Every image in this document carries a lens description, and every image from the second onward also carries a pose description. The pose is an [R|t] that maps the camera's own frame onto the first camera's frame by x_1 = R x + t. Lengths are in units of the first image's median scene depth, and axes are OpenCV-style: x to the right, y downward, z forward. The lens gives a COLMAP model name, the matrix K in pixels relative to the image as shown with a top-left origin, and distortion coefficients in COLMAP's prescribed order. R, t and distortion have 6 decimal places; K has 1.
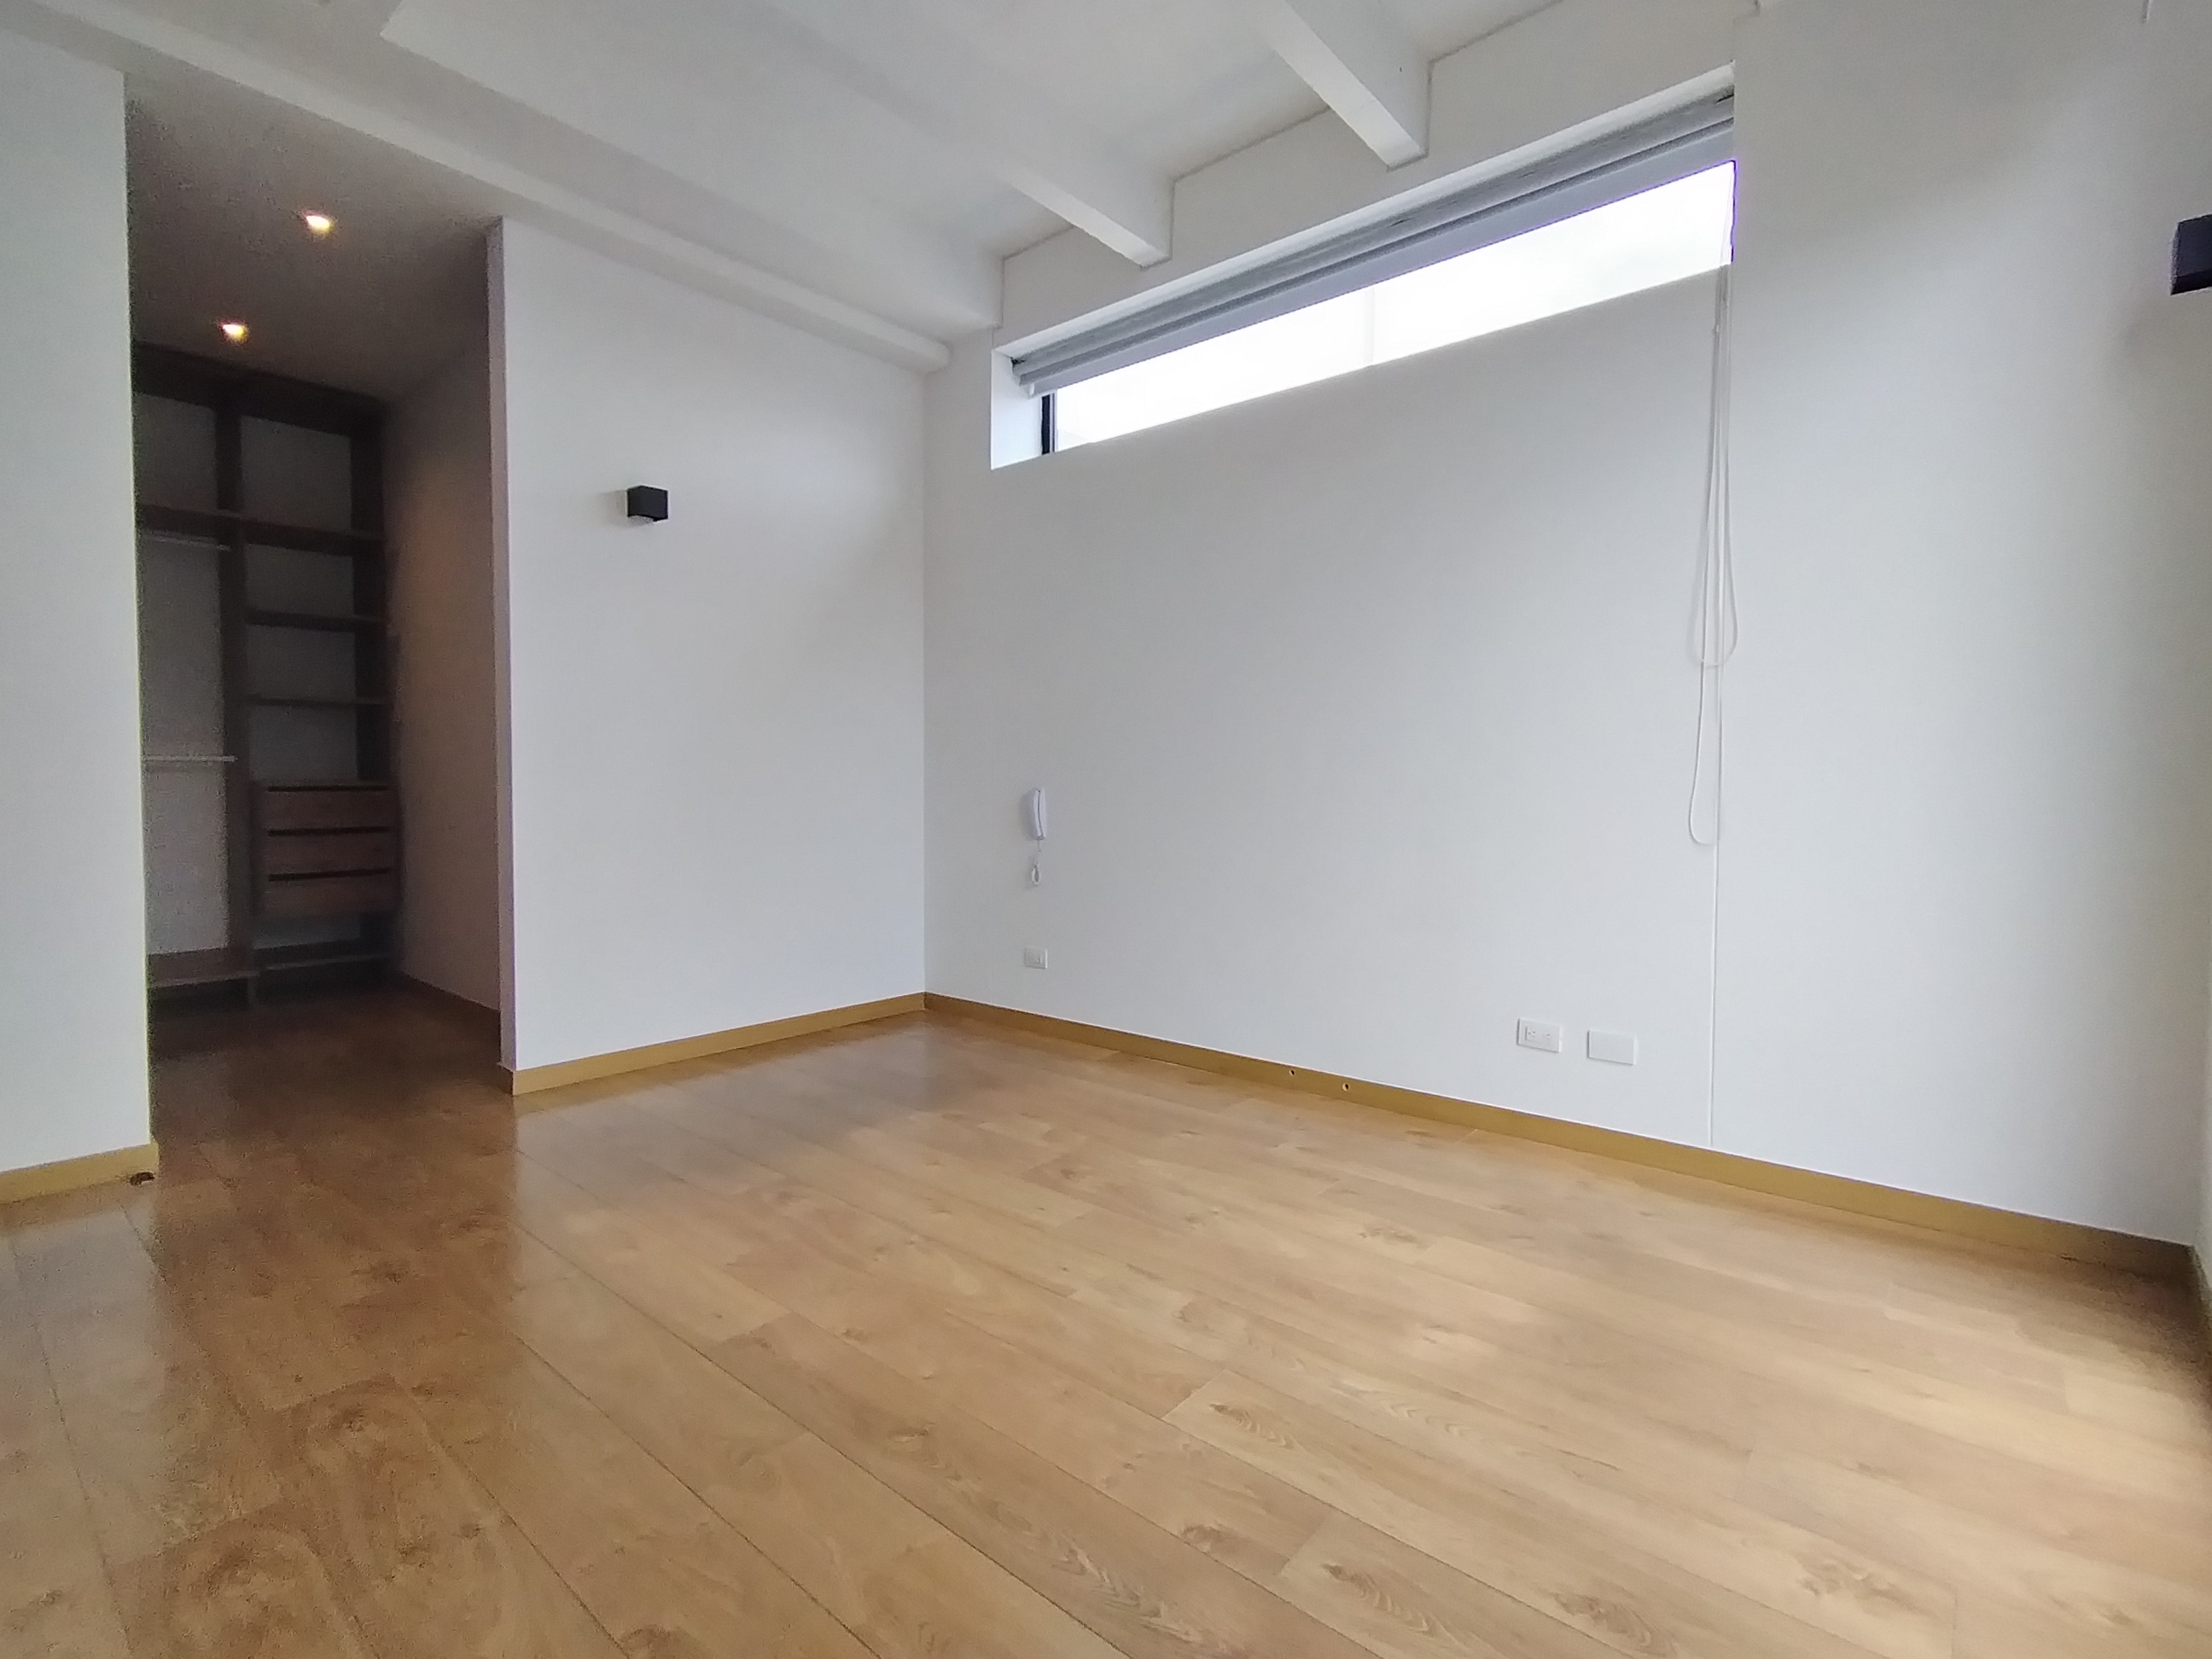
lens RADIAL K [[1049.2, 0, 1115.9], [0, 1049.2, 822.3], [0, 0, 1]] dist [0.001267, 0.000570]
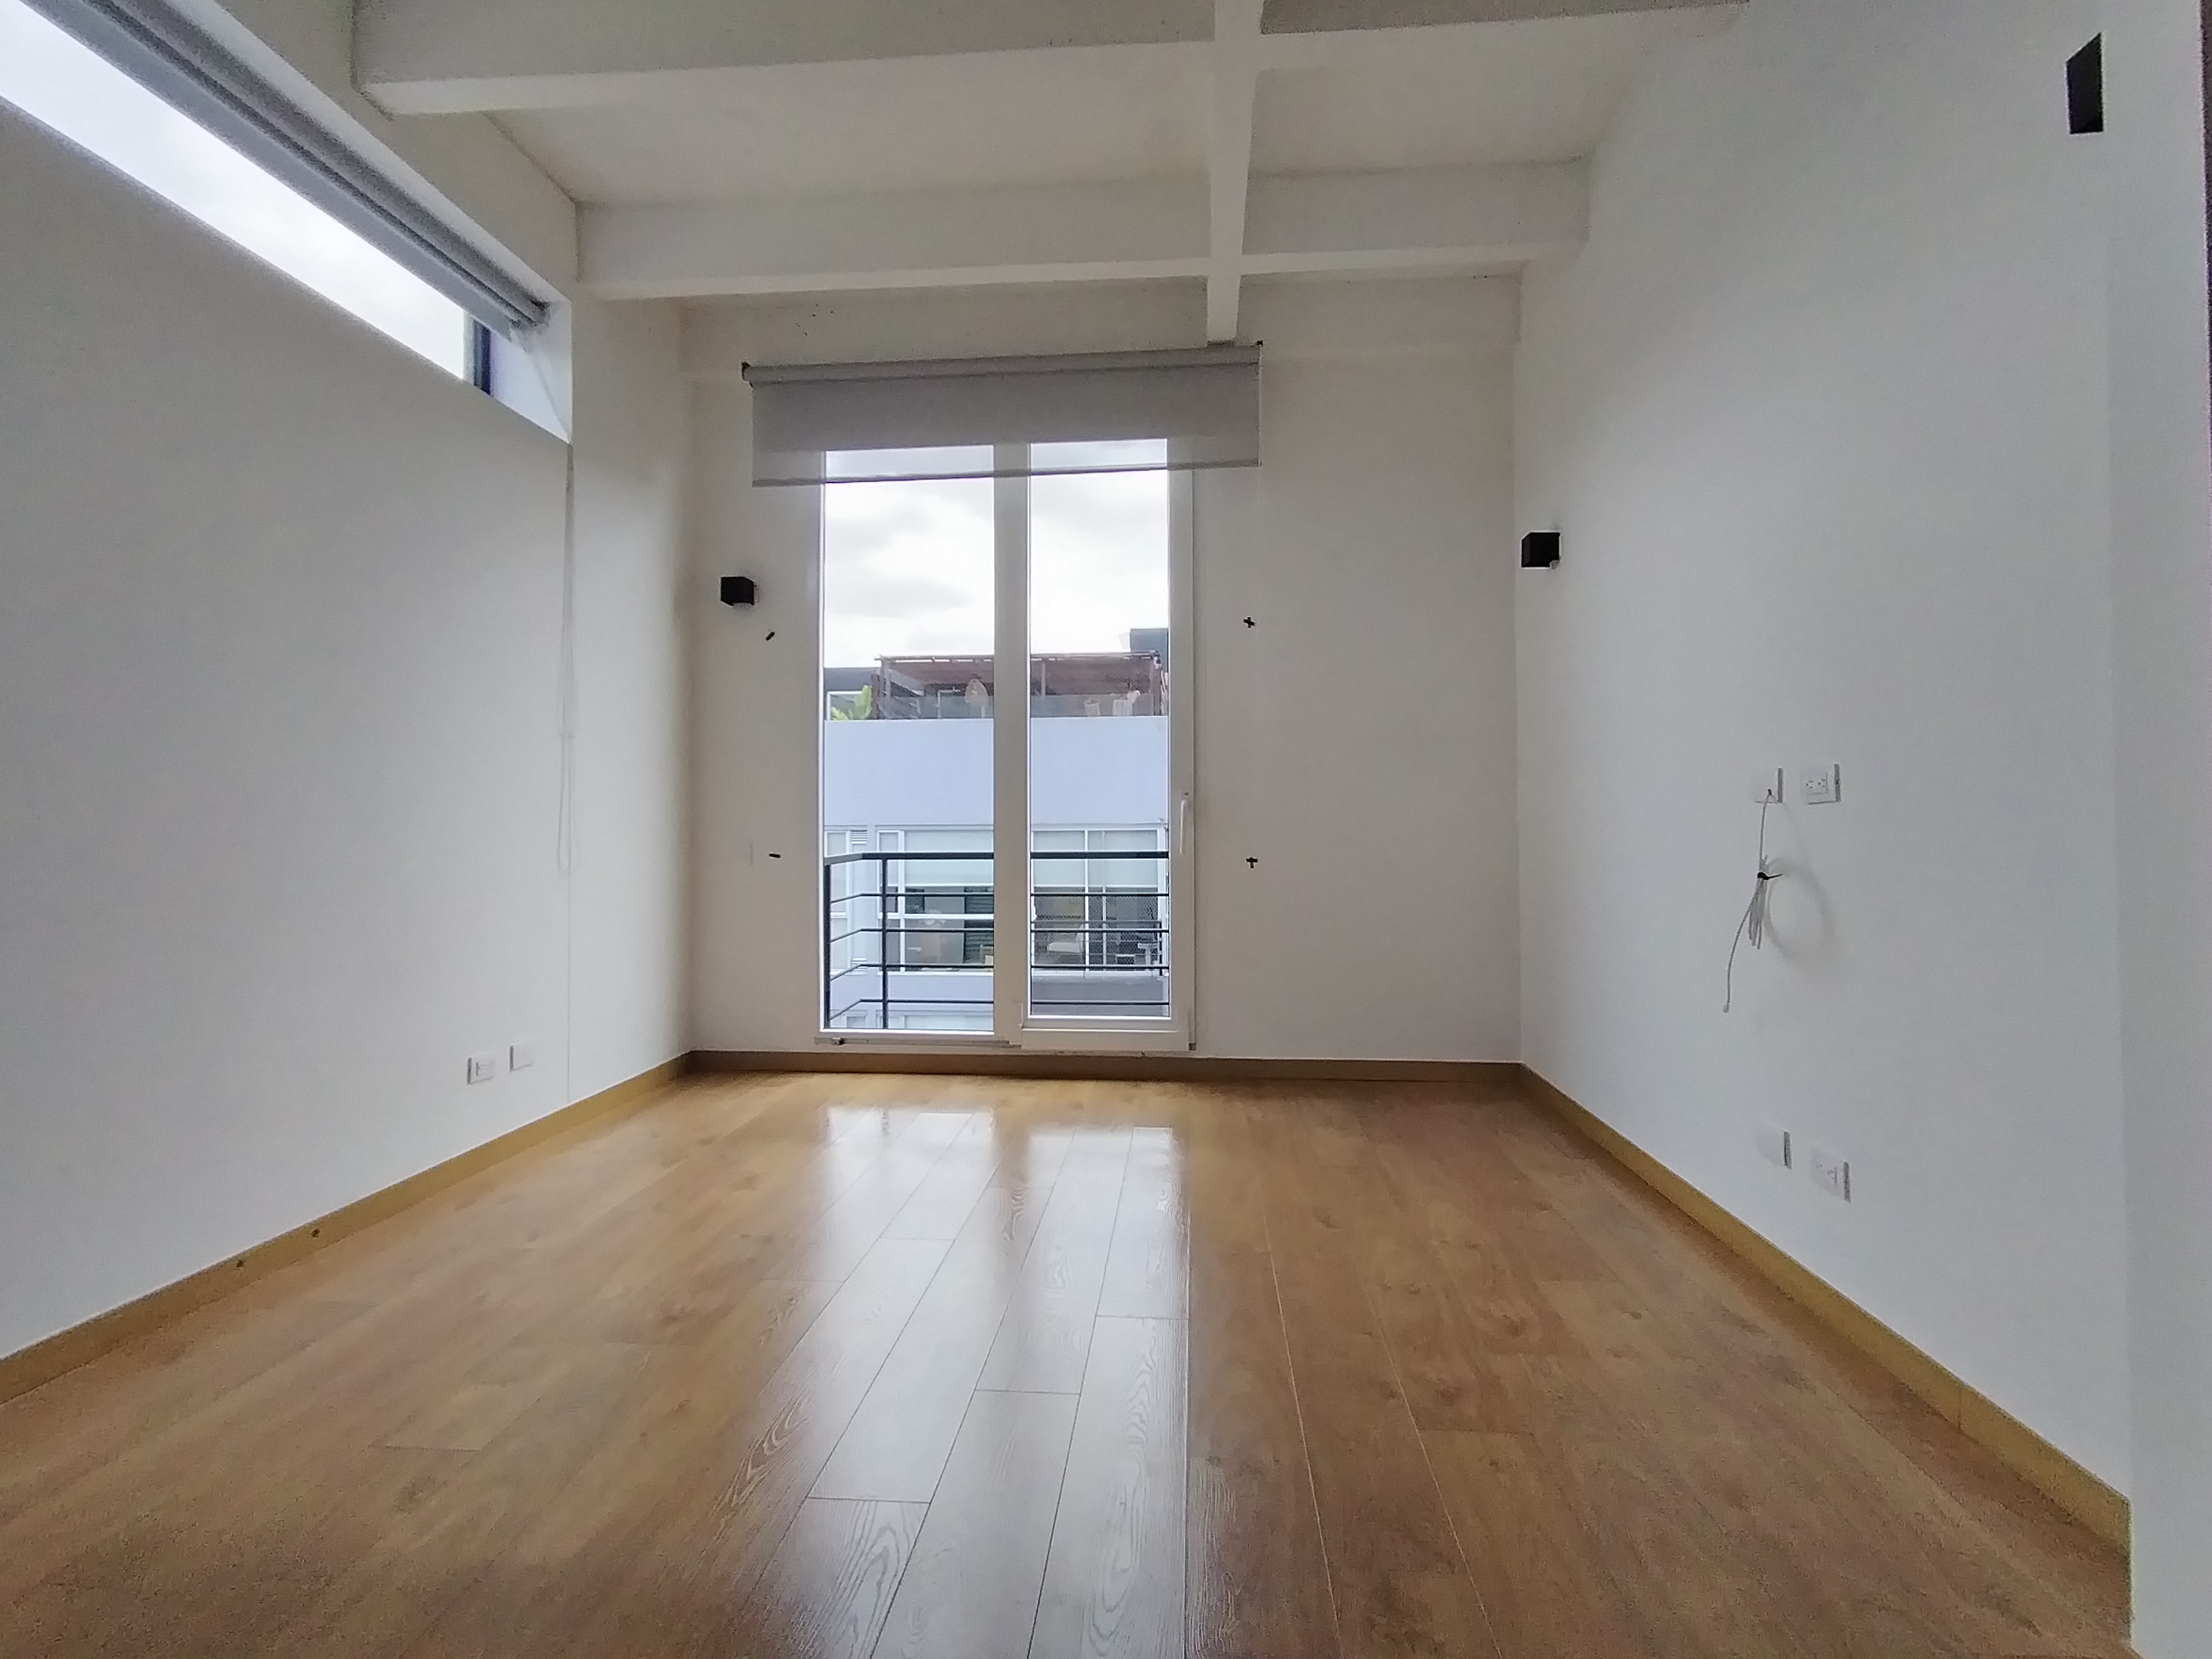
lens RADIAL K [[1049.2, 0, 1115.9], [0, 1049.2, 822.3], [0, 0, 1]] dist [0.001267, 0.000570]
pose [[-0.591713, 0.006470, 0.806122, -0.879592], [0.034646, 0.999248, 0.017411, -0.039782], [-0.805404, 0.038231, -0.591493, 1.186648]]
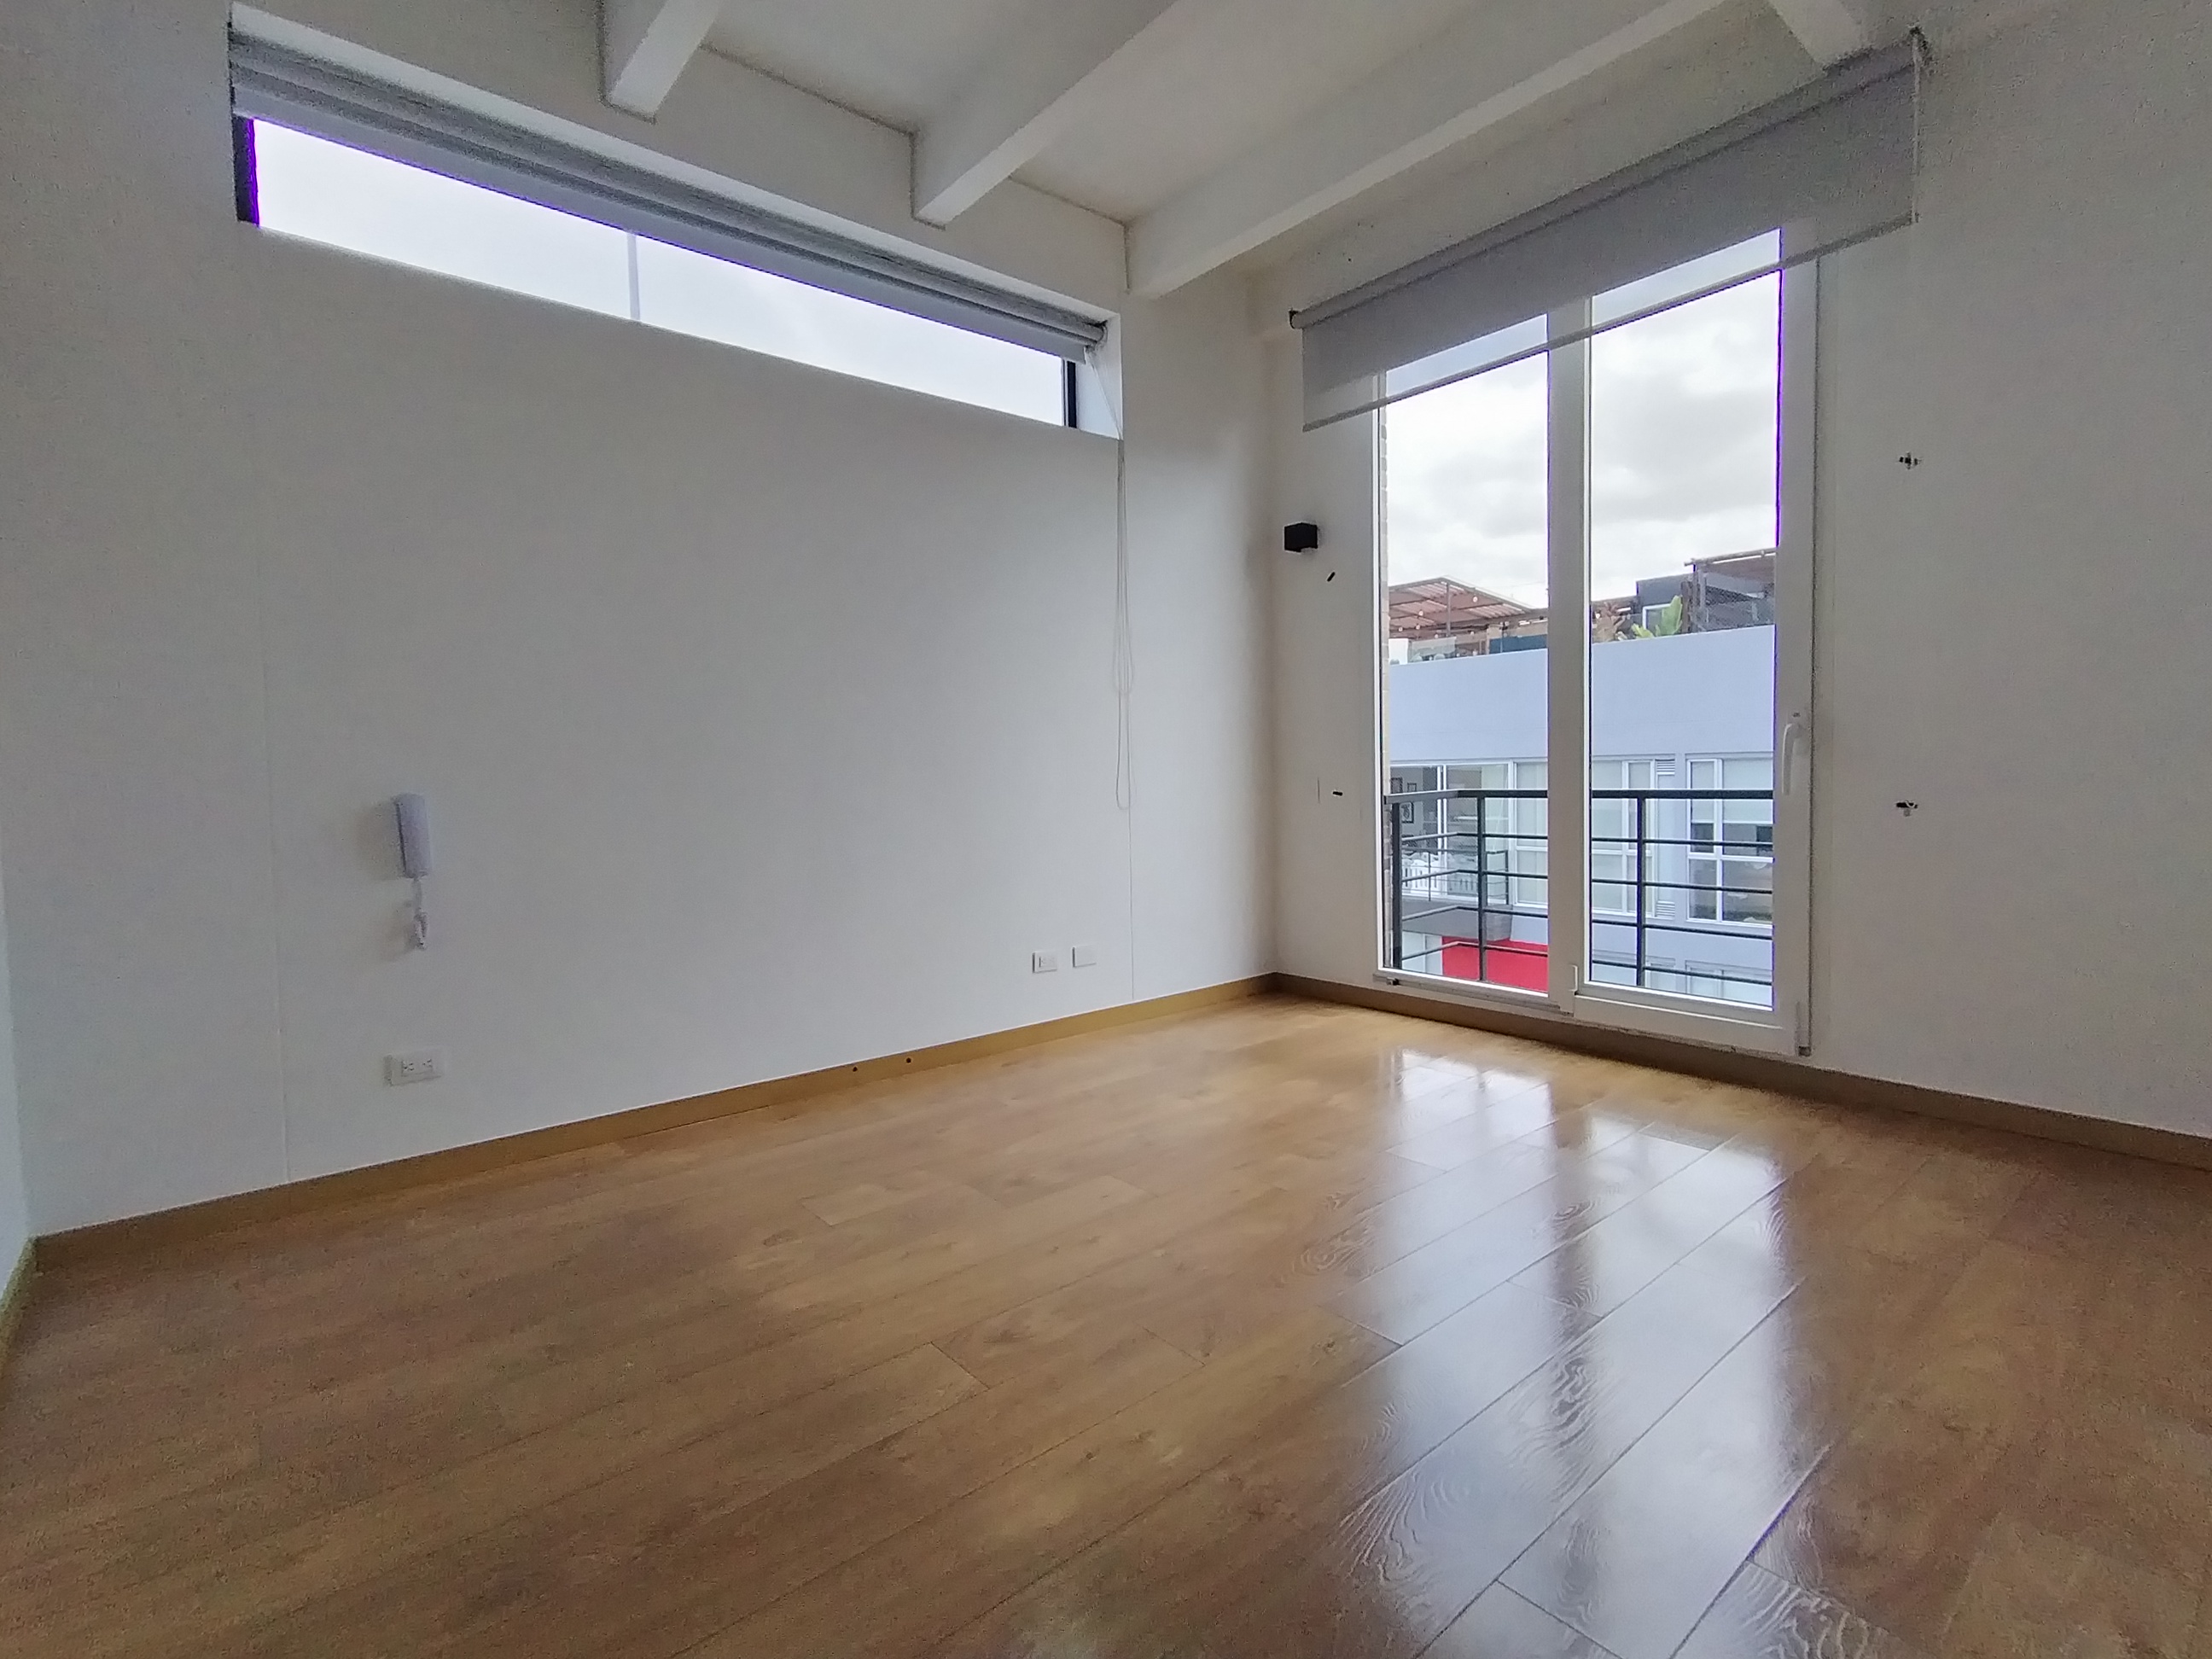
lens RADIAL K [[1047.1, 0, 1101.1], [0, 1047.1, 822.2], [0, 0, 1]] dist [-0.003951, 0.000531]
pose [[0.166696, -0.052510, 0.984609, -0.948948], [0.059925, 0.997275, 0.043040, -0.026501], [-0.984186, 0.051828, 0.169389, 0.752296]]
